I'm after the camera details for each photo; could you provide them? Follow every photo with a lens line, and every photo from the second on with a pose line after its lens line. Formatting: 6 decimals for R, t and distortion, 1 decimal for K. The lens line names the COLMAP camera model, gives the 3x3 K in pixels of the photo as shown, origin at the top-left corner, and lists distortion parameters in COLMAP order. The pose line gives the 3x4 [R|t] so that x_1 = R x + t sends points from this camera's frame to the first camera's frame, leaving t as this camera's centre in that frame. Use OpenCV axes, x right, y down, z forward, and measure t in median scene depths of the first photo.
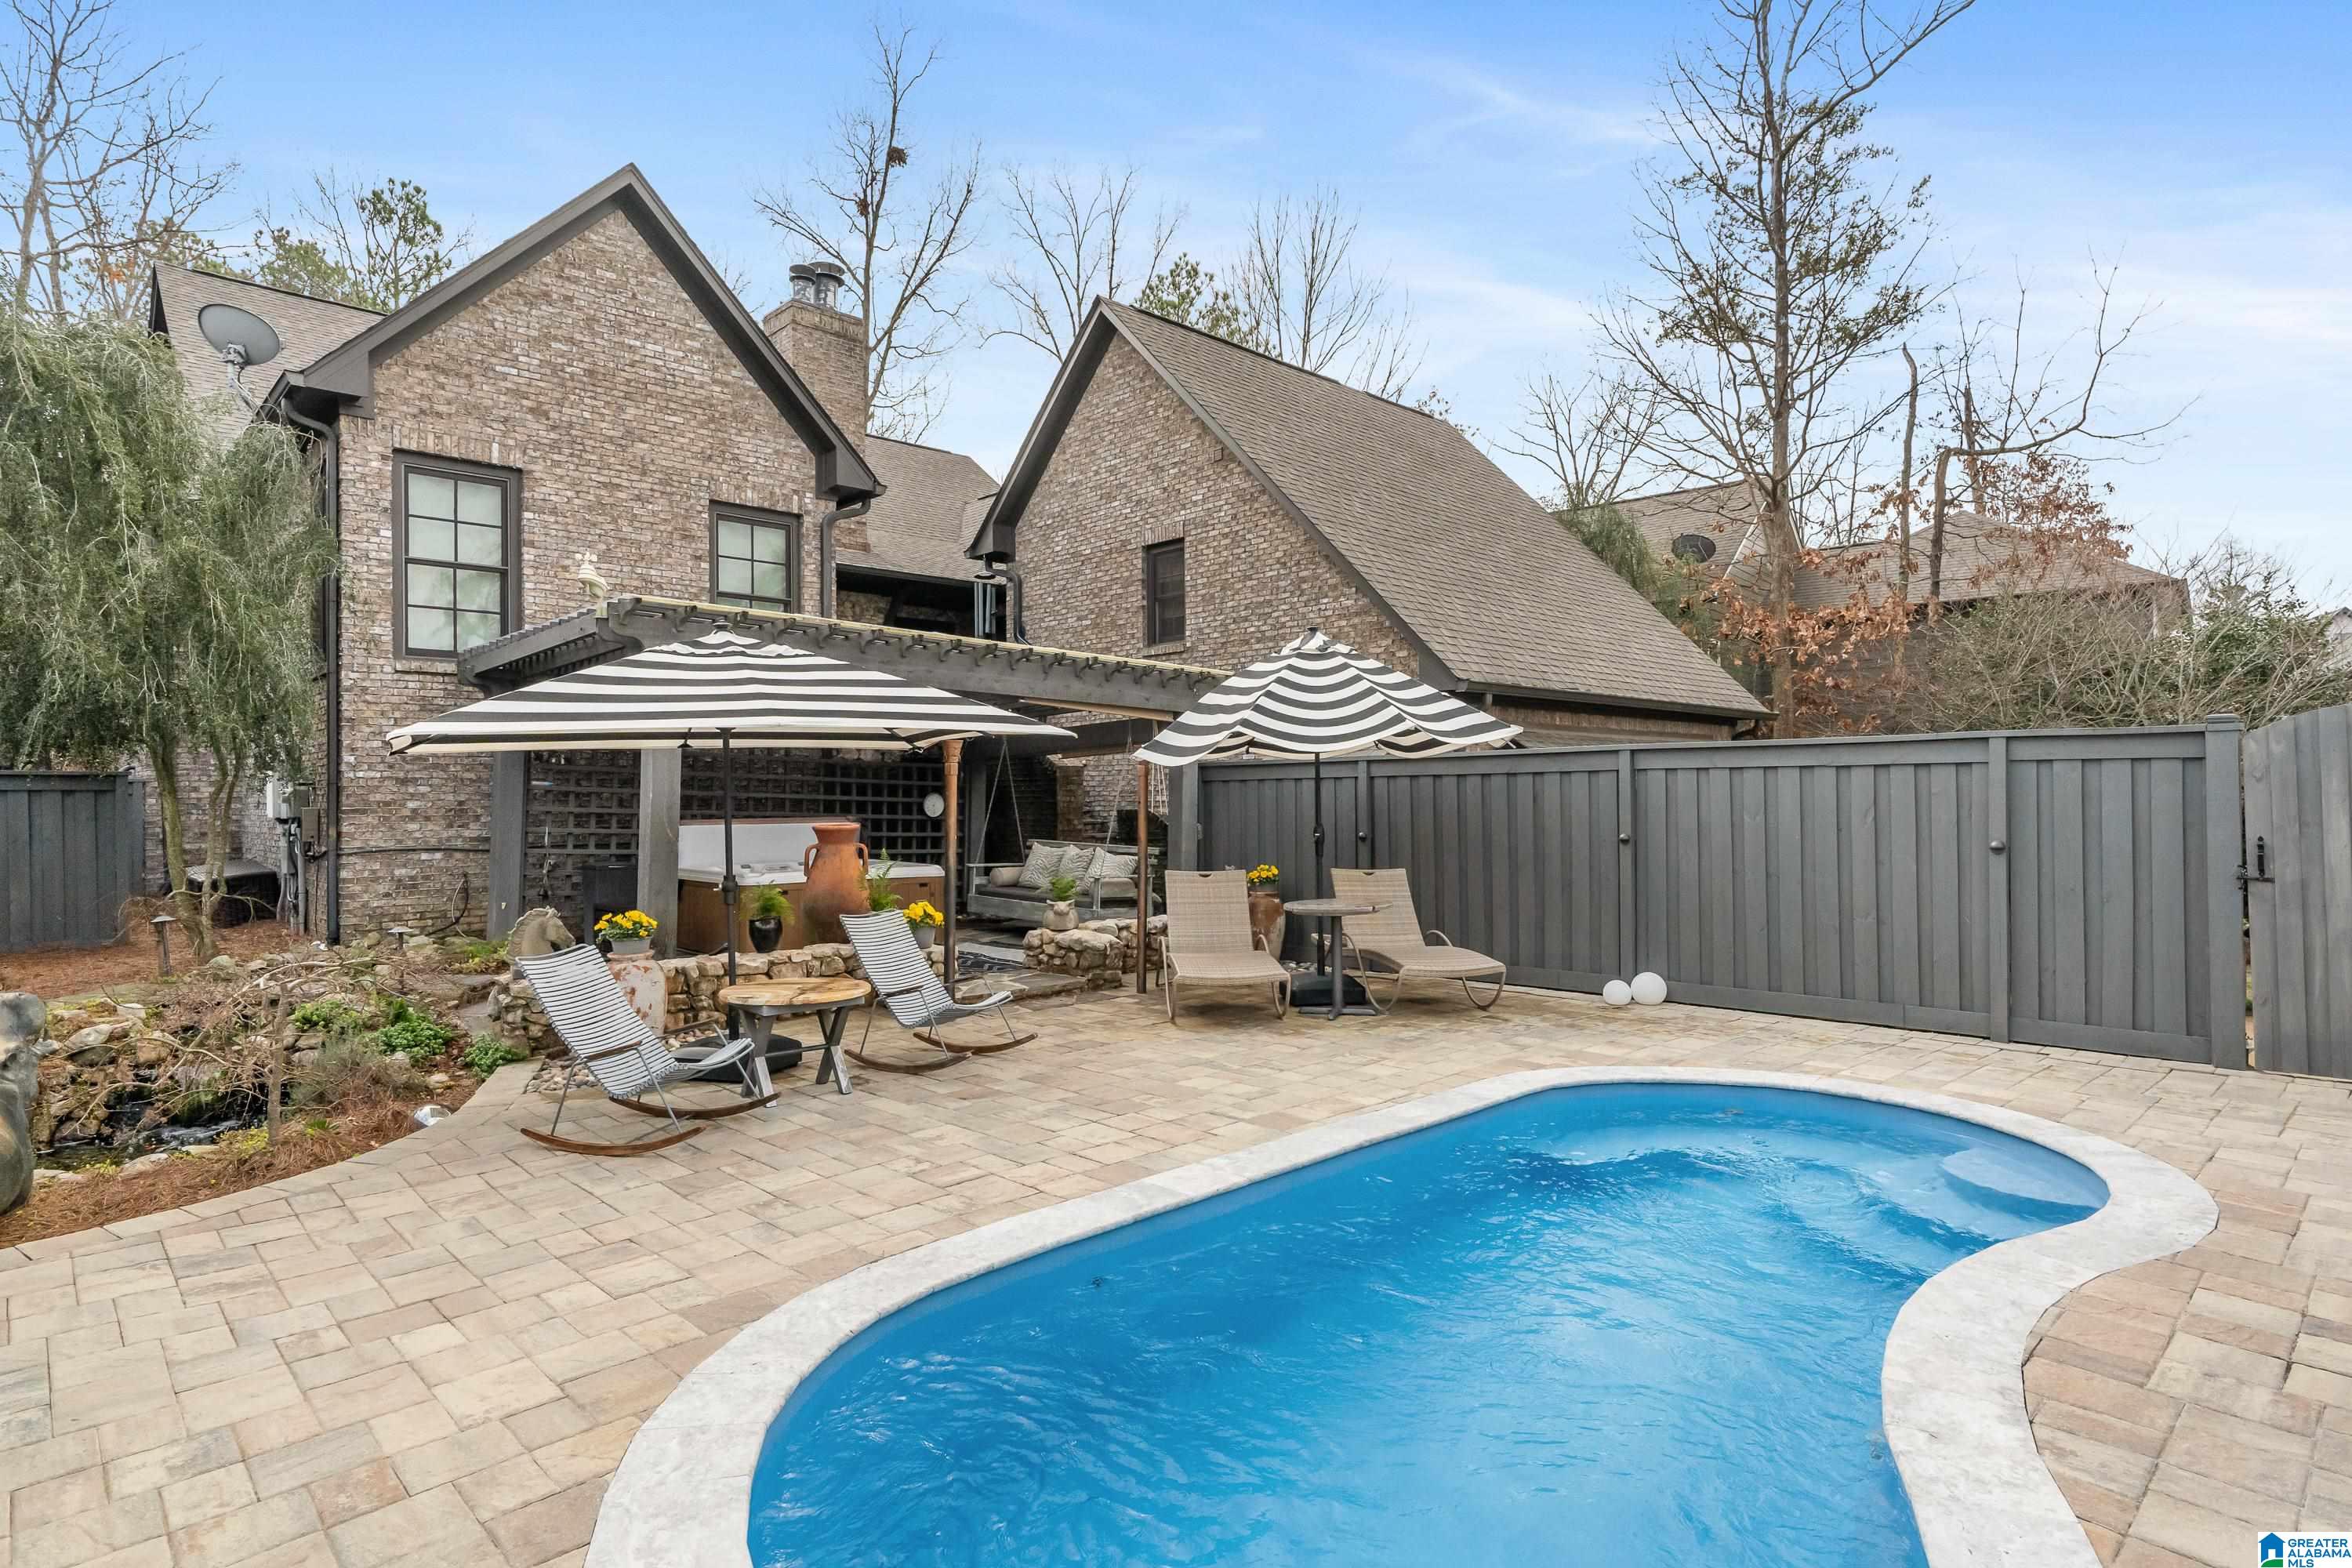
lens RADIAL K [[1182.3, 0, 1176.0], [0, 1182.3, 784.0], [0, 0, 1]] dist [0.004565, 0.000777]
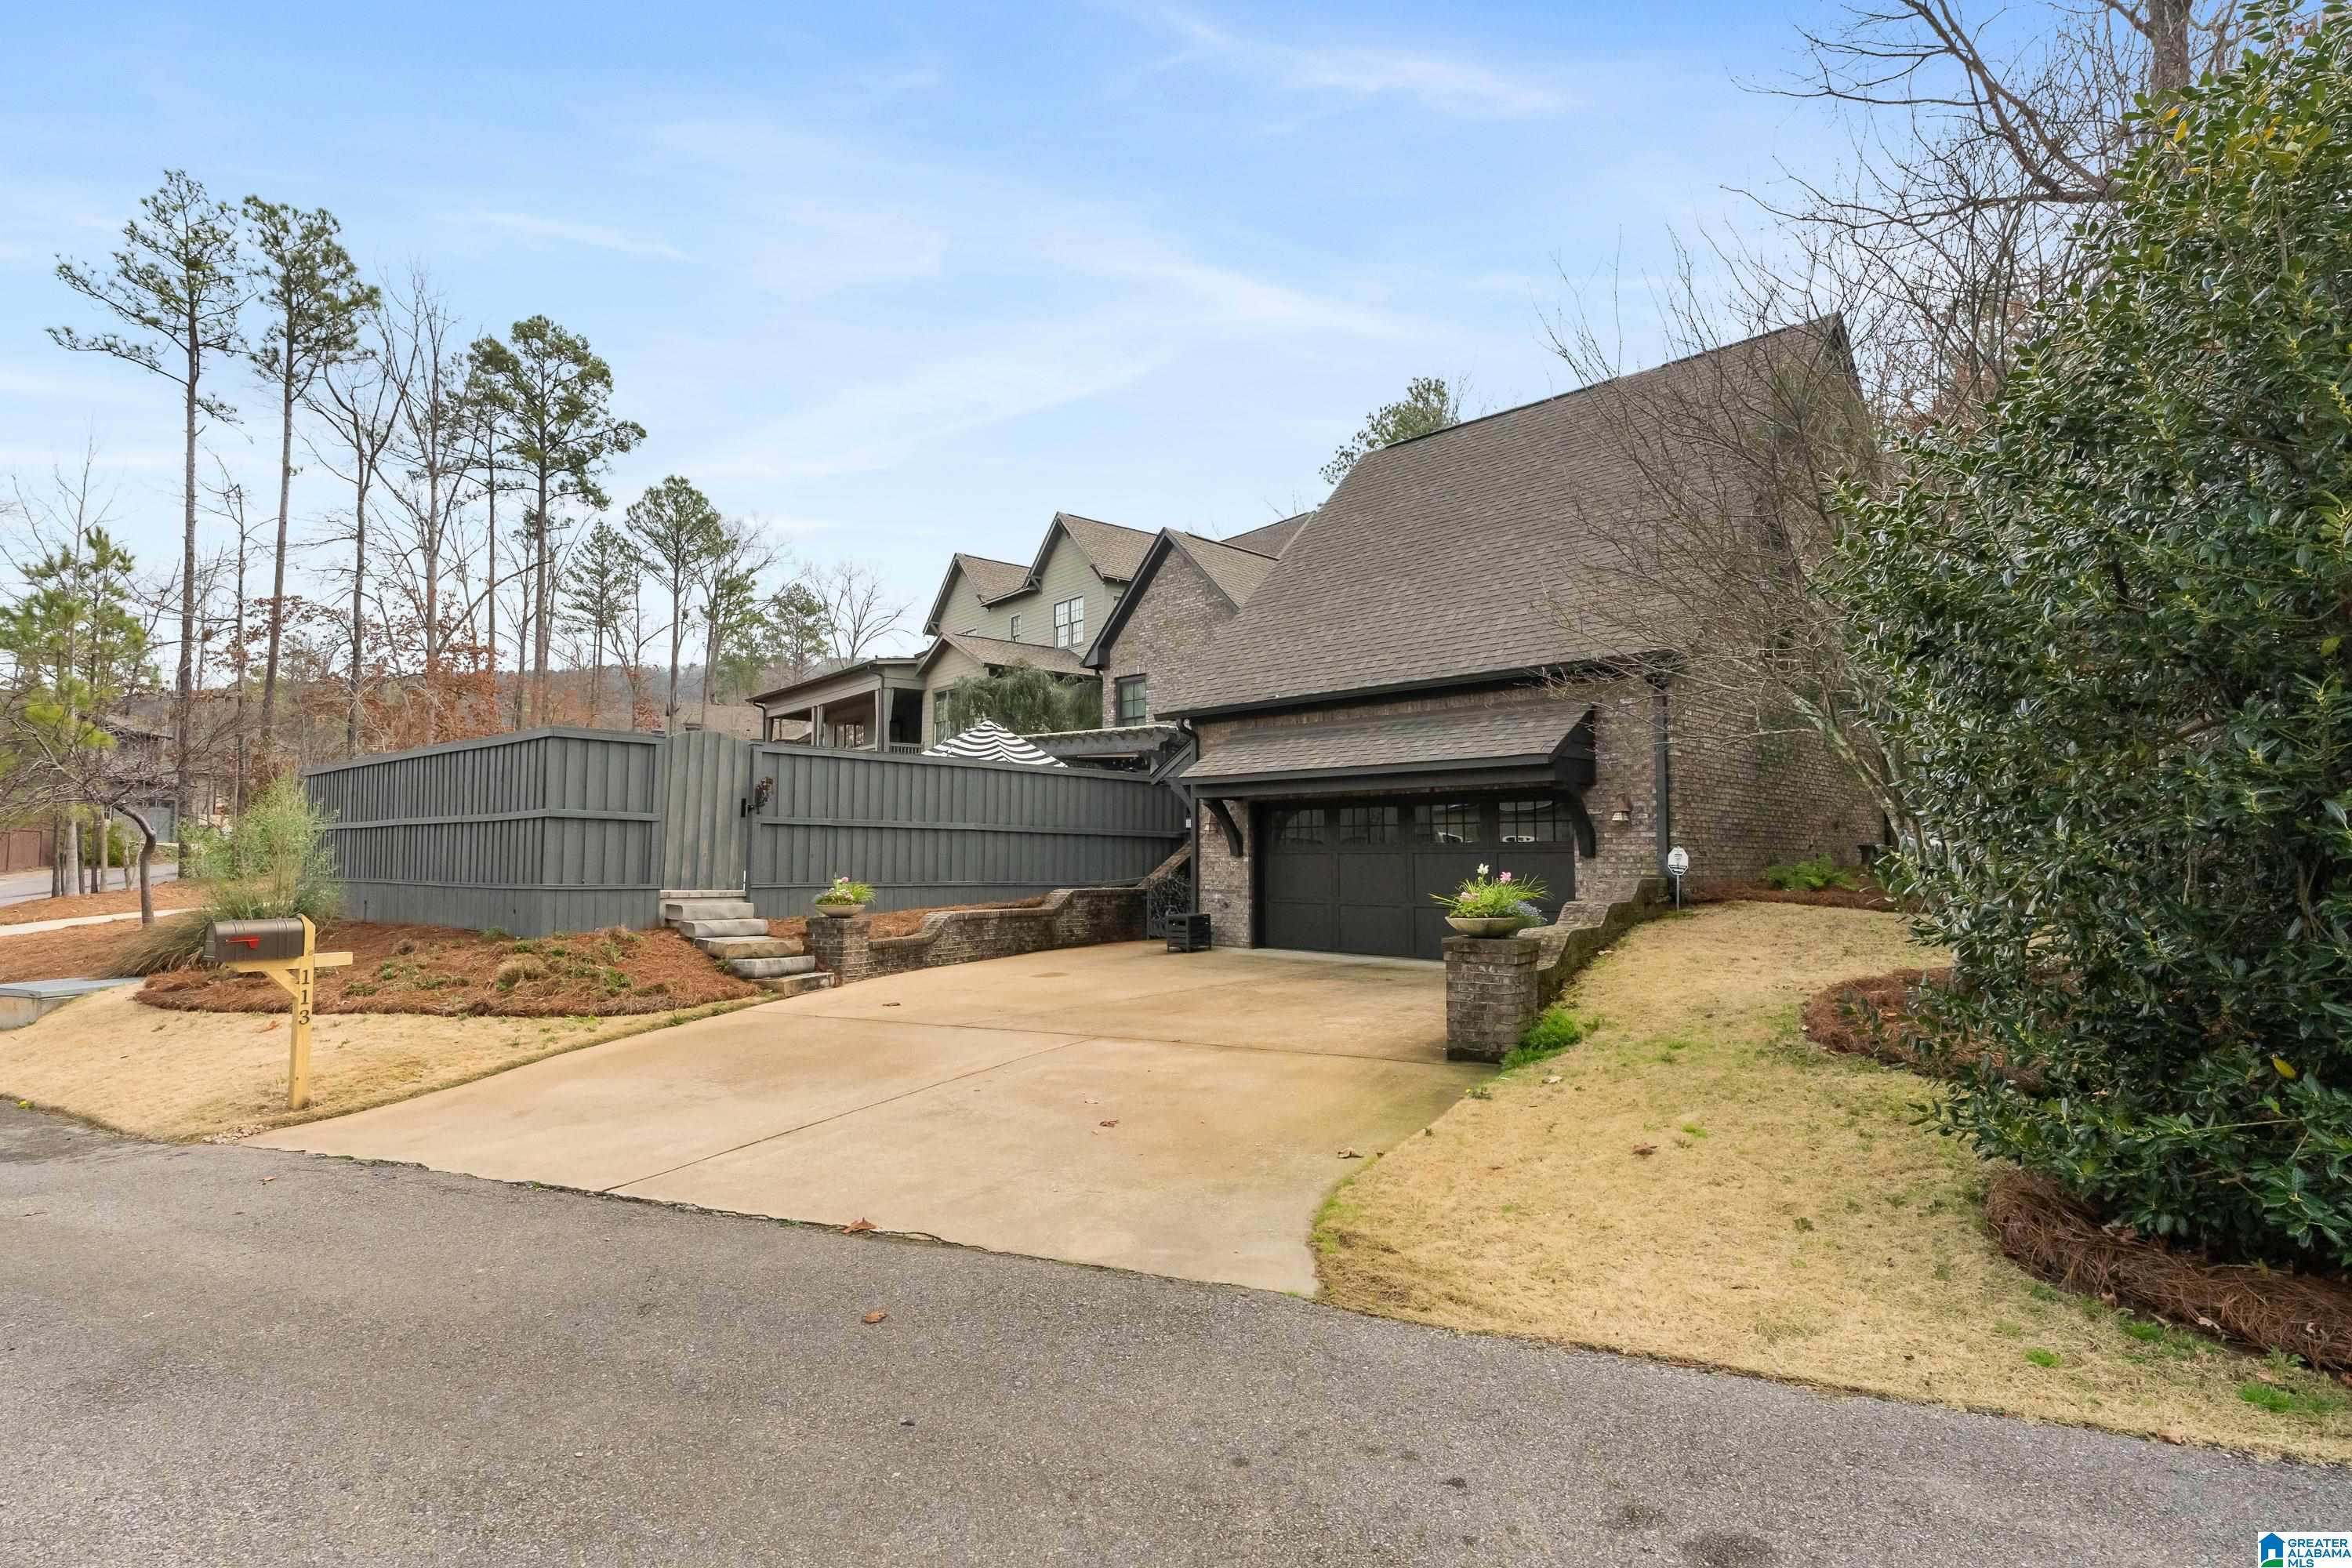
lens RADIAL K [[1191.7, 0, 1176.0], [0, 1191.7, 801.1], [0, 0, 1]] dist [-0.001472, -0.000242]
pose [[0.040709, -0.044910, -0.998161, 1.734616], [0.003412, 0.998990, -0.044808, 0.093628], [0.999165, -0.001581, 0.040821, 0.911432]]
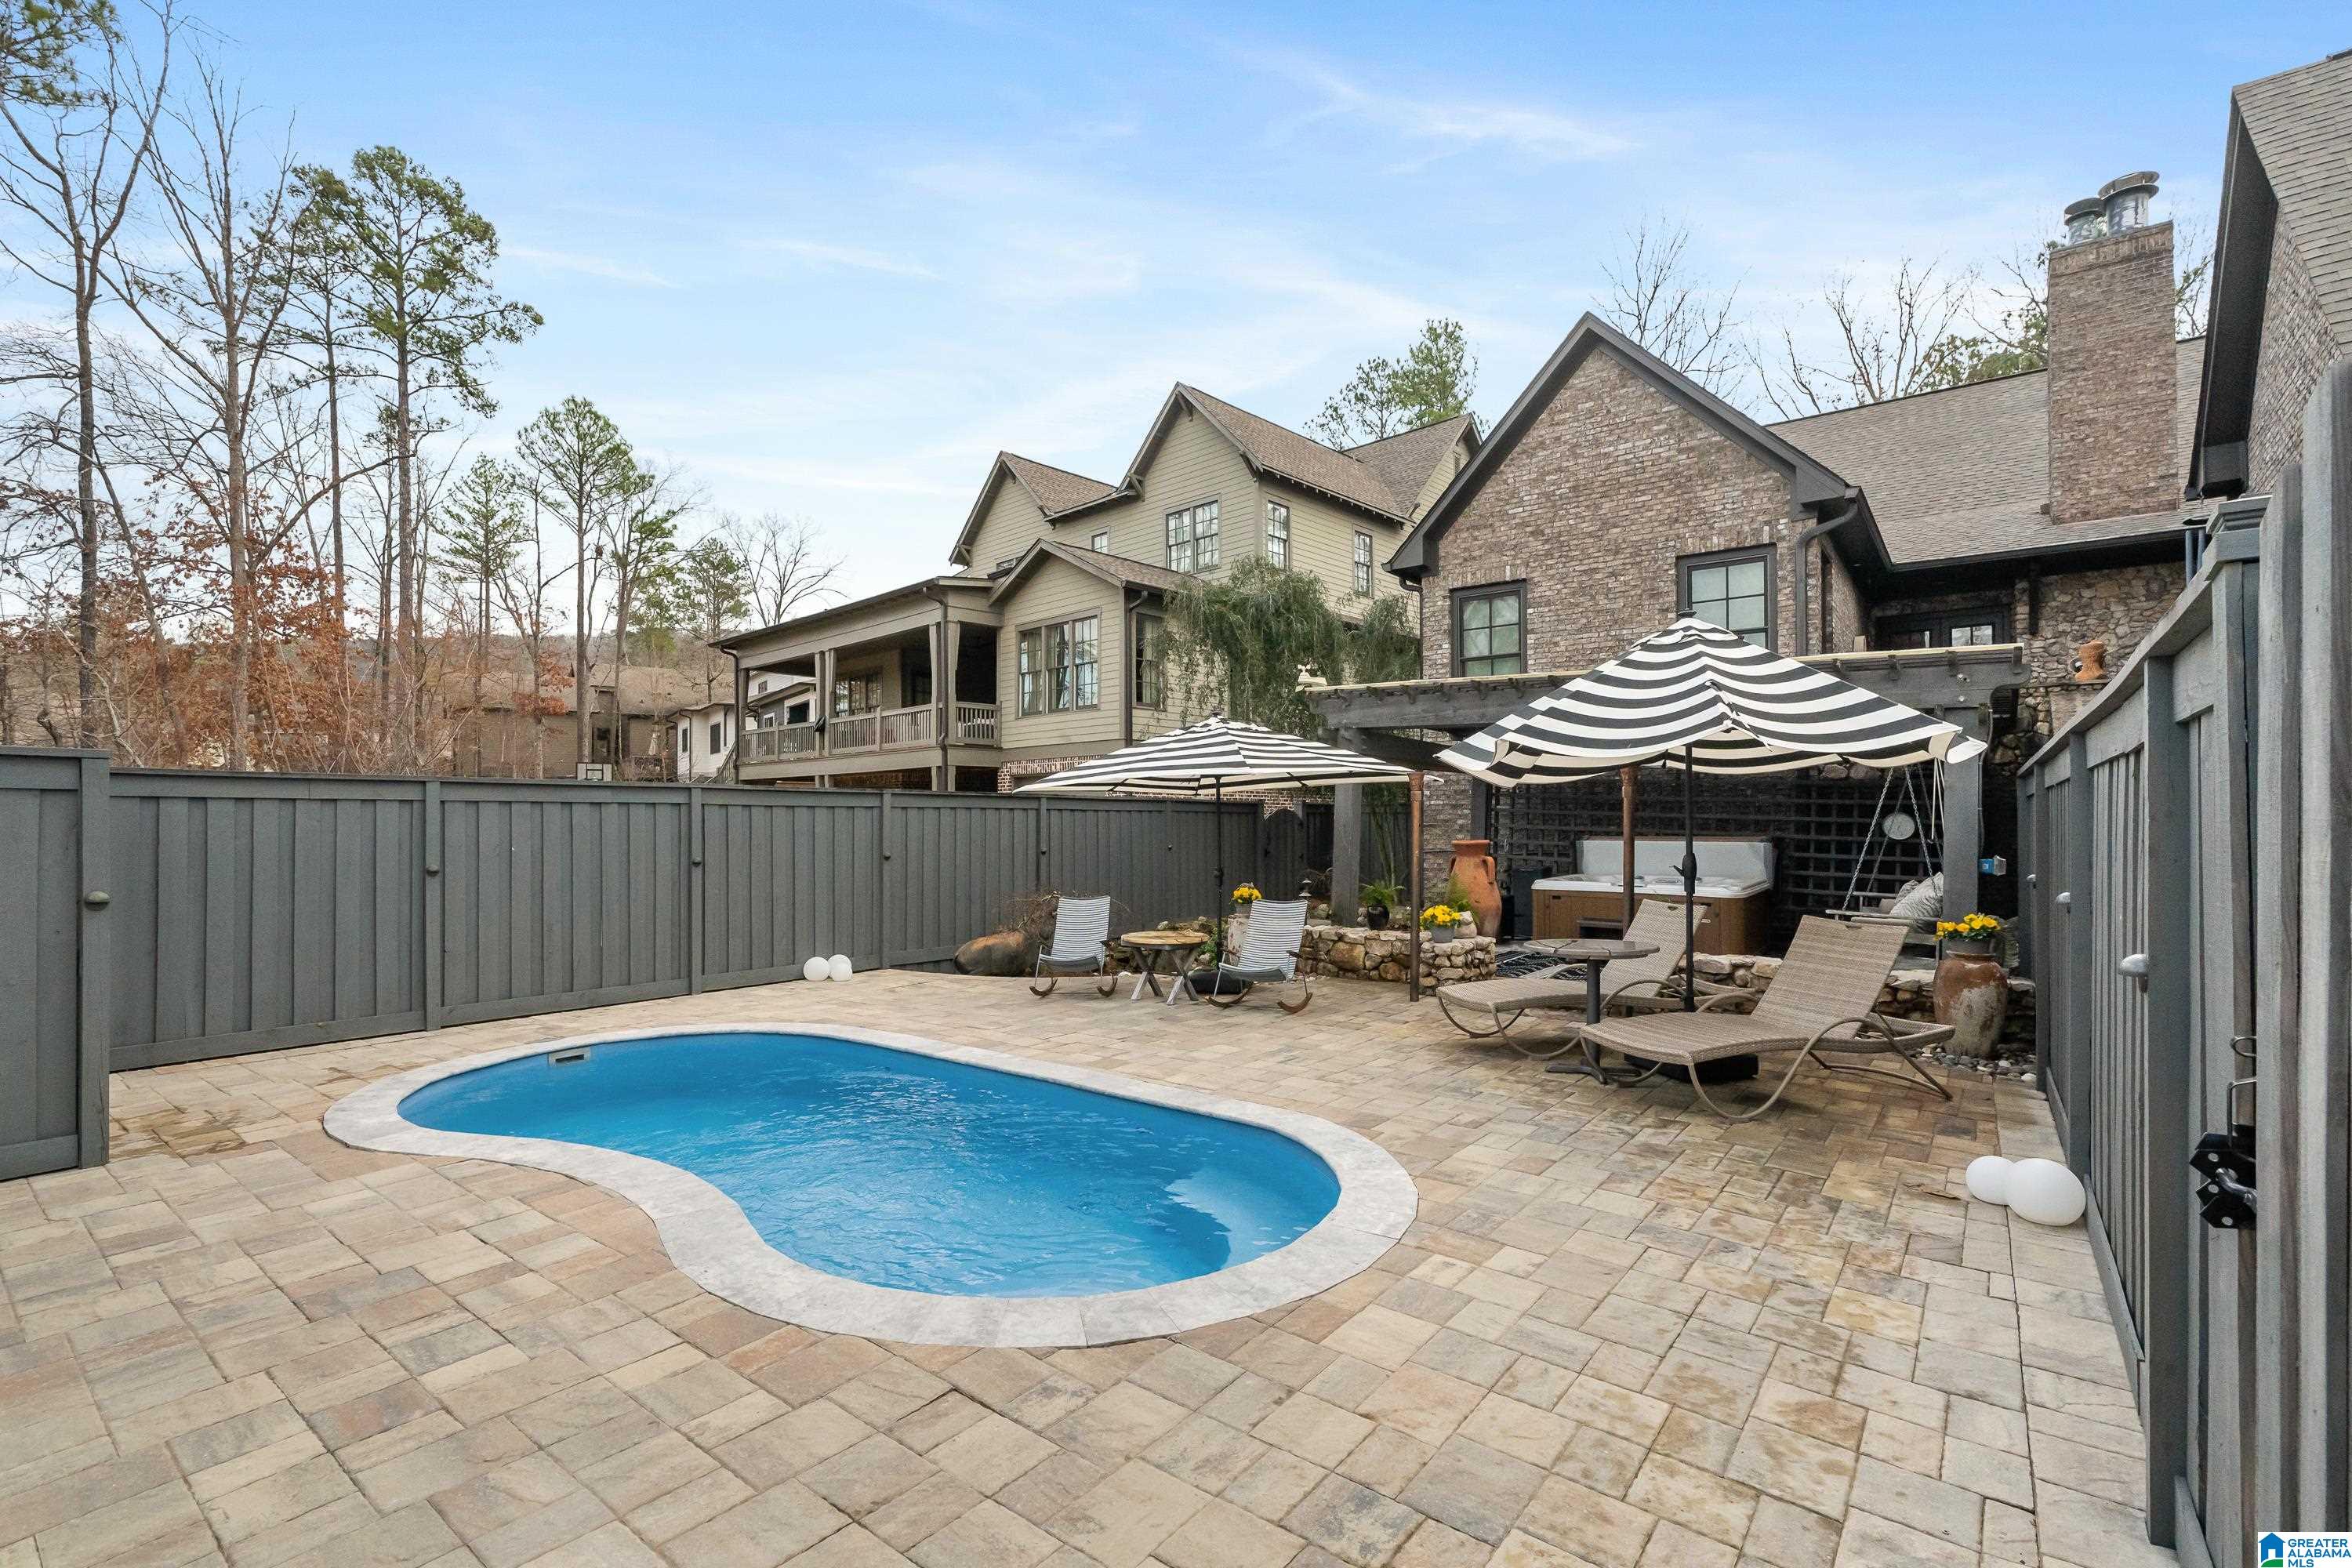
lens RADIAL K [[1032.8, 0, 1178.8], [0, 1032.8, 806.3], [0, 0, 1]] dist [0.000956, 0.000138]
pose [[0.178716, -0.006485, -0.983879, 0.524124], [0.009337, 0.999944, -0.004895, 0.000519], [0.983856, -0.008311, 0.178767, 0.366810]]
